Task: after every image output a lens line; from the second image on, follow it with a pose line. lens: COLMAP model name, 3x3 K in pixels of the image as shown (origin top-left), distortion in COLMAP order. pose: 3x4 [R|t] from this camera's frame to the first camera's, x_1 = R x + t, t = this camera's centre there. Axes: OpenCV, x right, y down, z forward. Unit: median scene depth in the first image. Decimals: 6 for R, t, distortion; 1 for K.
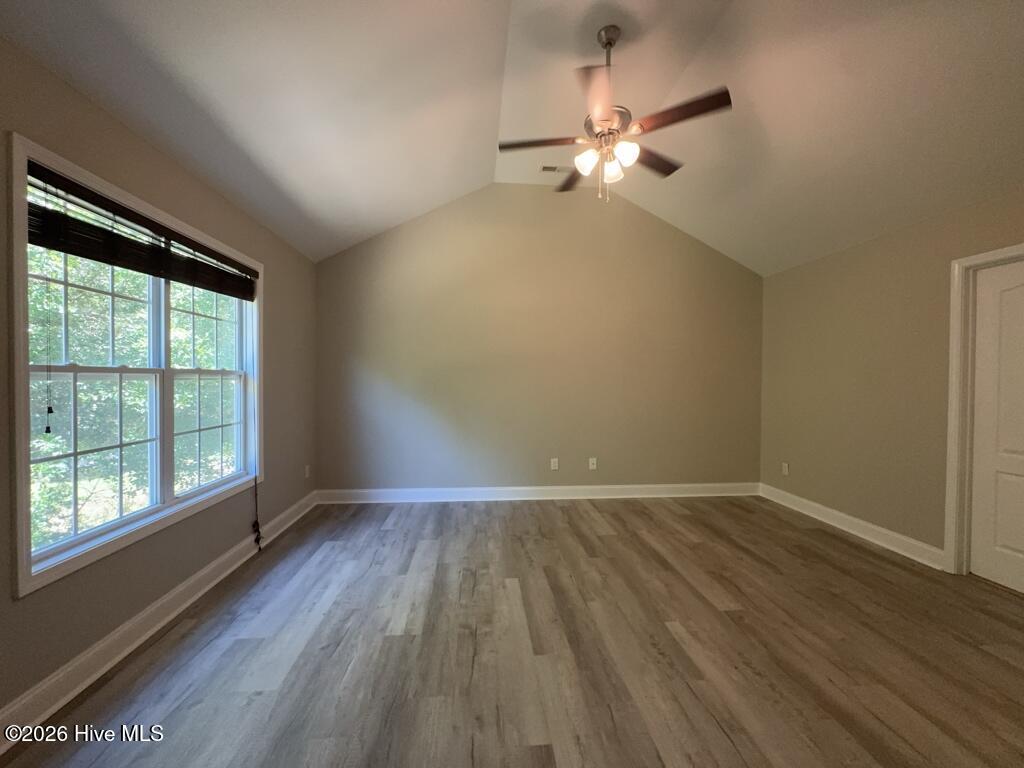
lens RADIAL K [[417.4, 0, 499.9], [0, 417.4, 376.4], [0, 0, 1]] dist [0.028600, -0.000082]
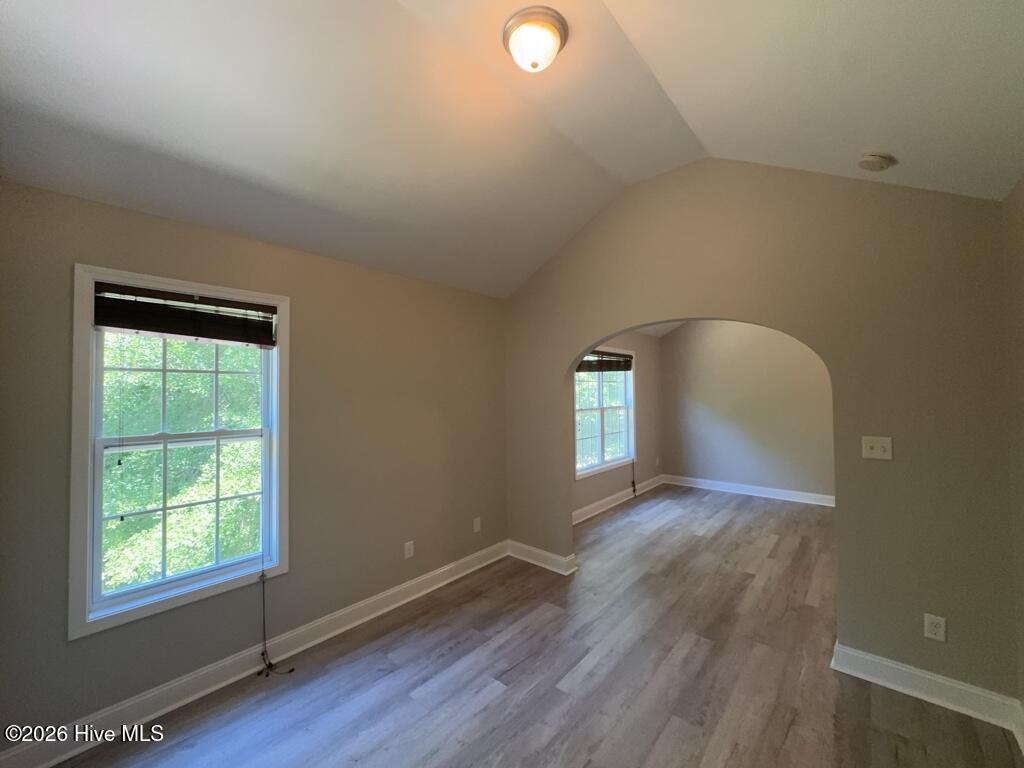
lens RADIAL K [[413.8, 0, 512.0], [0, 413.8, 384.0], [0, 0, 1]] dist [0.001370, 0.000075]
pose [[0.715965, -0.015295, -0.697968, 0.456474], [0.011049, 0.999883, -0.010577, -0.120783], [0.698048, -0.000140, 0.716051, -0.953700]]
